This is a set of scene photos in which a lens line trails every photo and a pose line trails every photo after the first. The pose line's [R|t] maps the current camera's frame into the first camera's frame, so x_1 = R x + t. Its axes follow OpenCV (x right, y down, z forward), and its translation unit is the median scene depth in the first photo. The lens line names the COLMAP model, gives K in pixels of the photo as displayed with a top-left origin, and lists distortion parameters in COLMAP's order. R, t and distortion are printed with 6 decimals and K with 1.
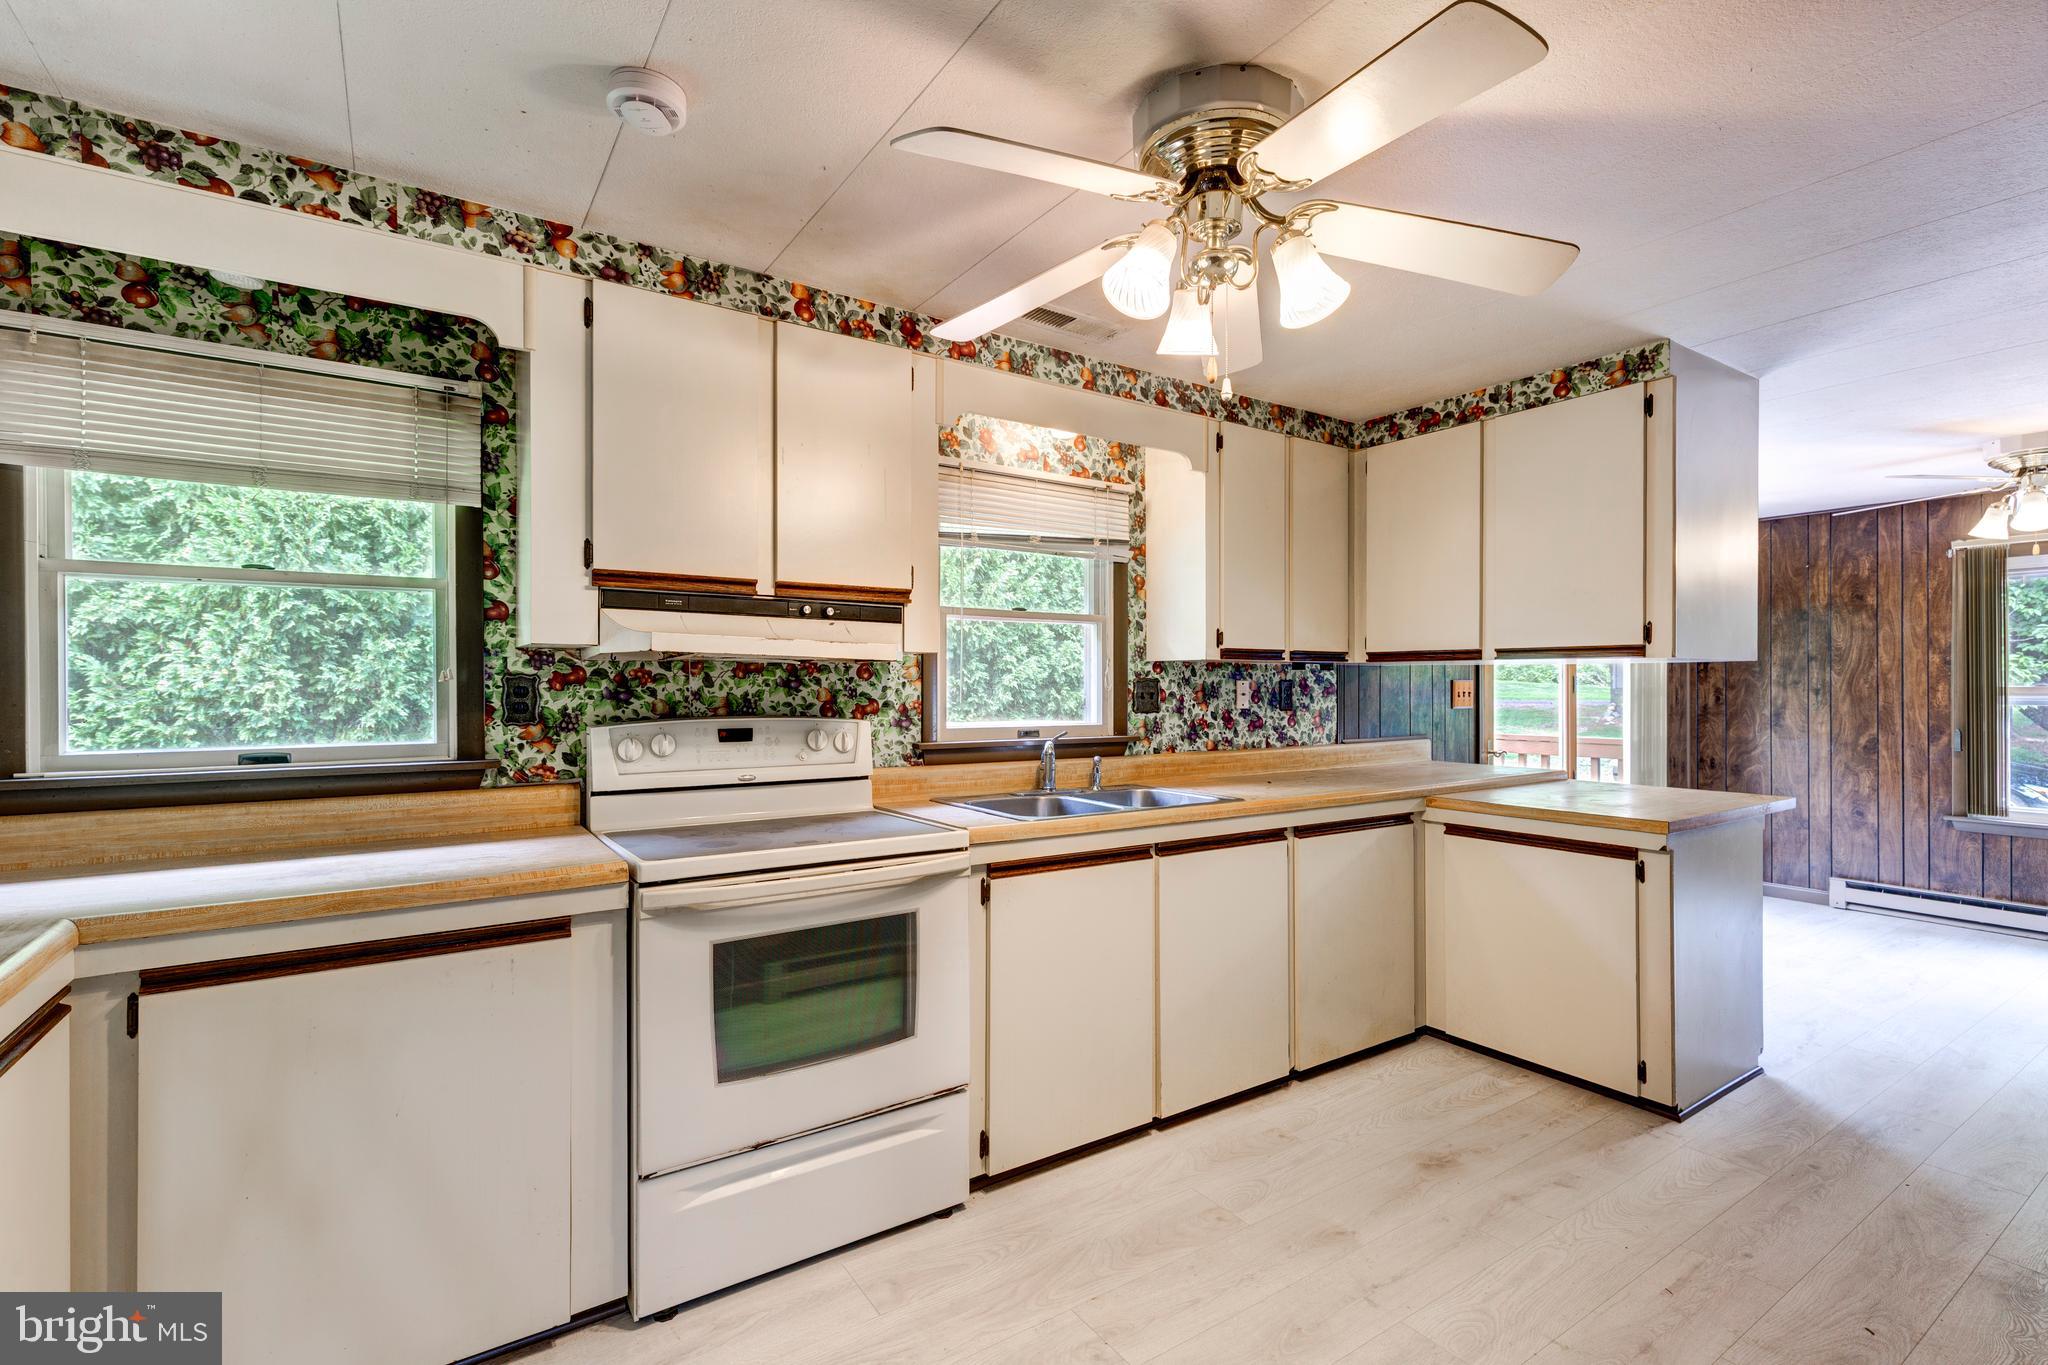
lens RADIAL K [[947.6, 0, 1014.2], [0, 947.6, 682.6], [0, 0, 1]] dist [0.008594, -0.000207]
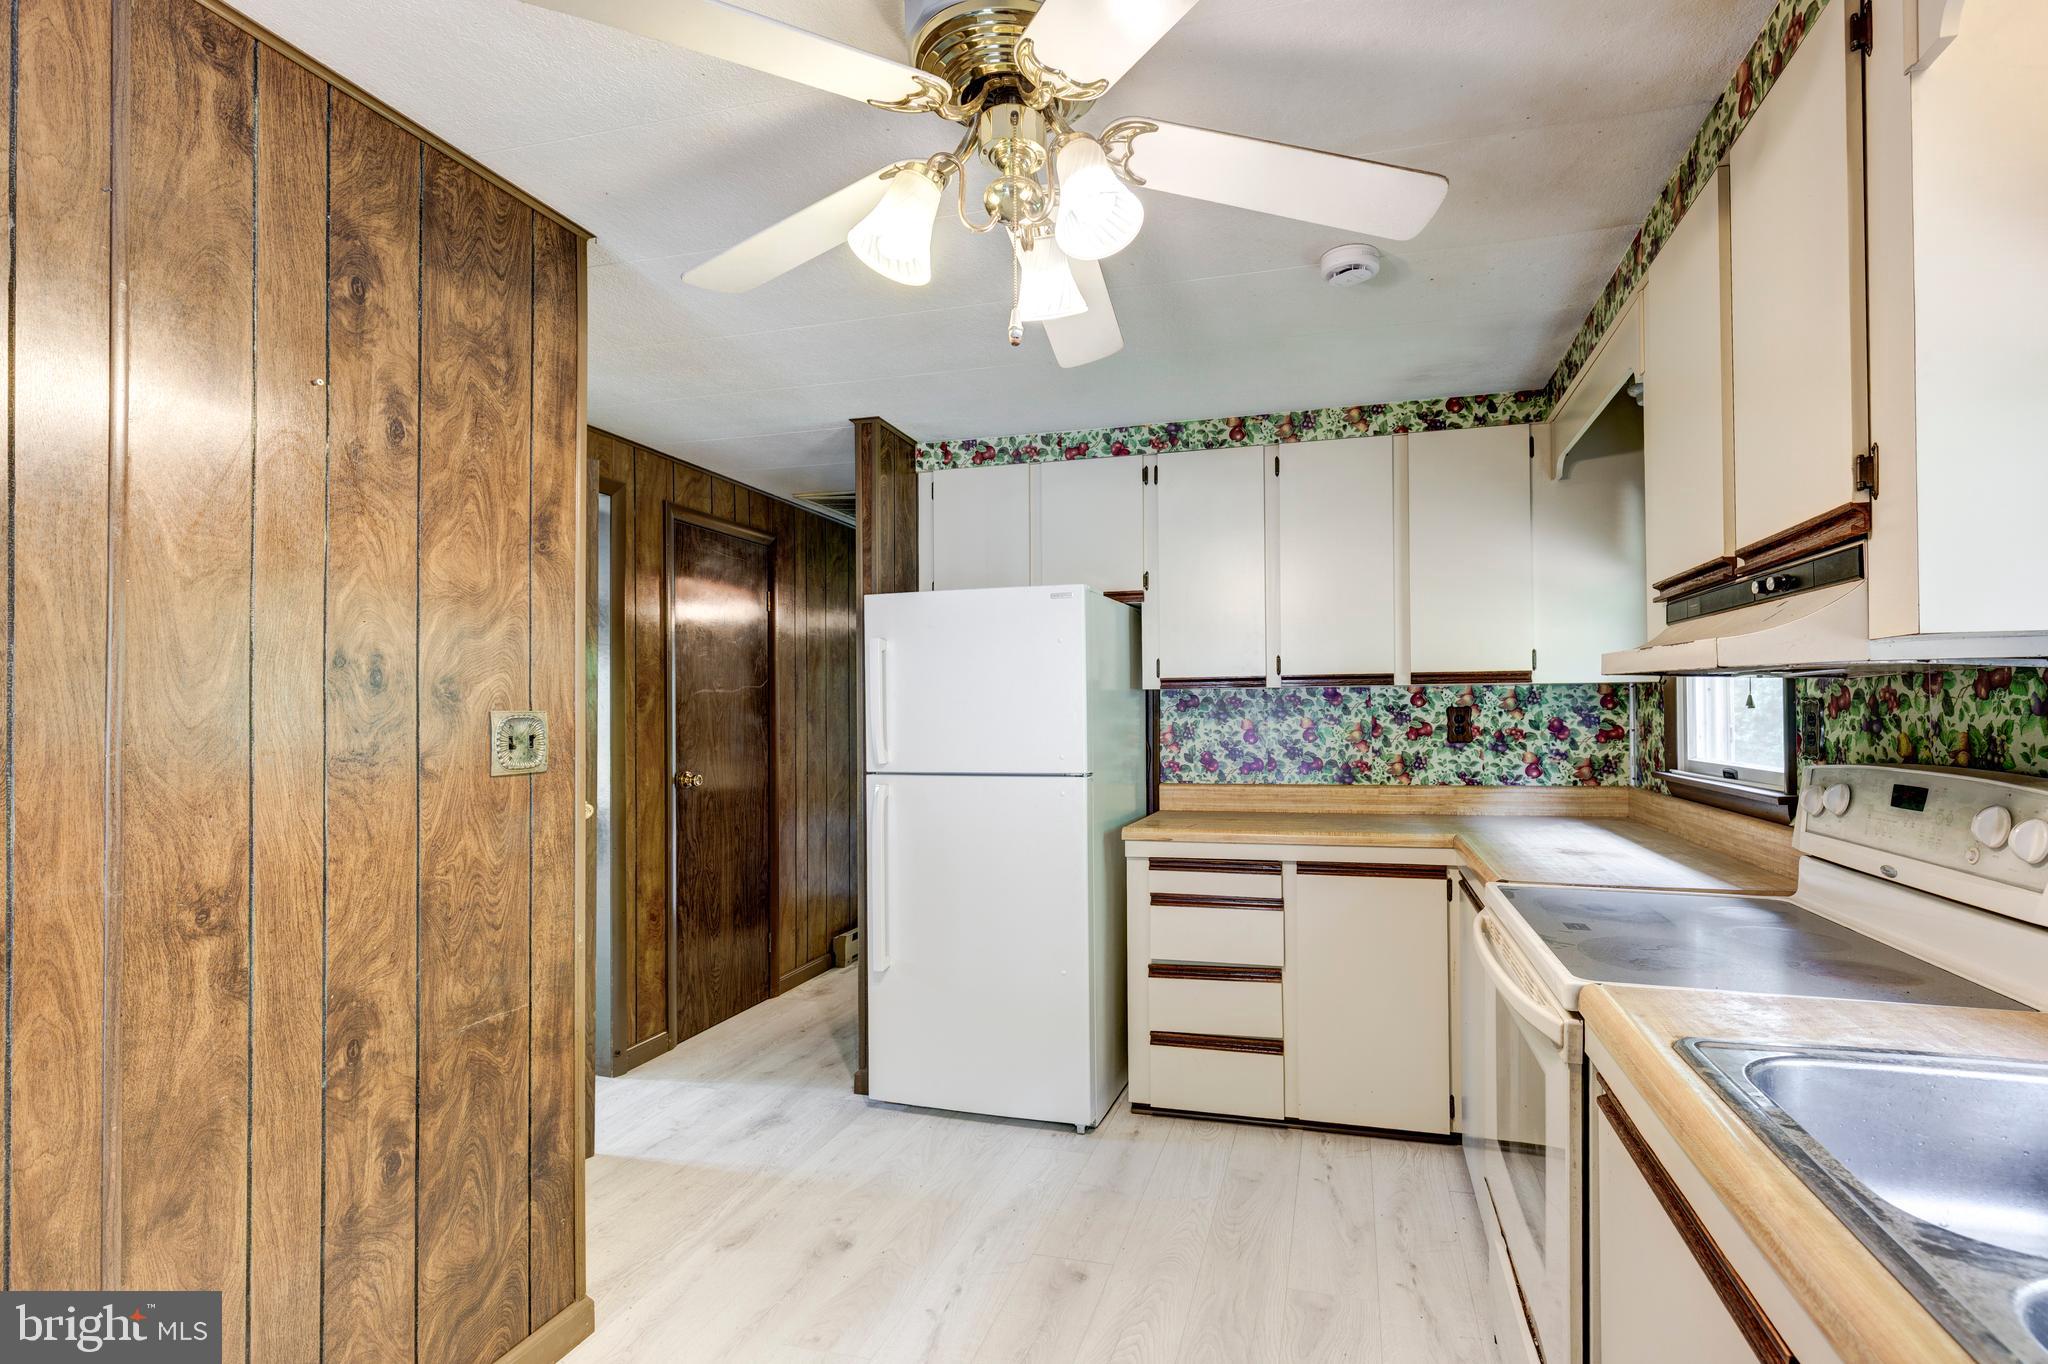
lens RADIAL K [[949.0, 0, 1097.8], [0, 949.0, 702.5], [0, 0, 1]] dist [0.001931, 0.000083]
pose [[-0.751342, -0.002799, -0.659907, 0.337712], [0.007648, 0.999887, -0.012949, 0.000509], [0.659868, -0.014777, -0.751236, 0.807698]]
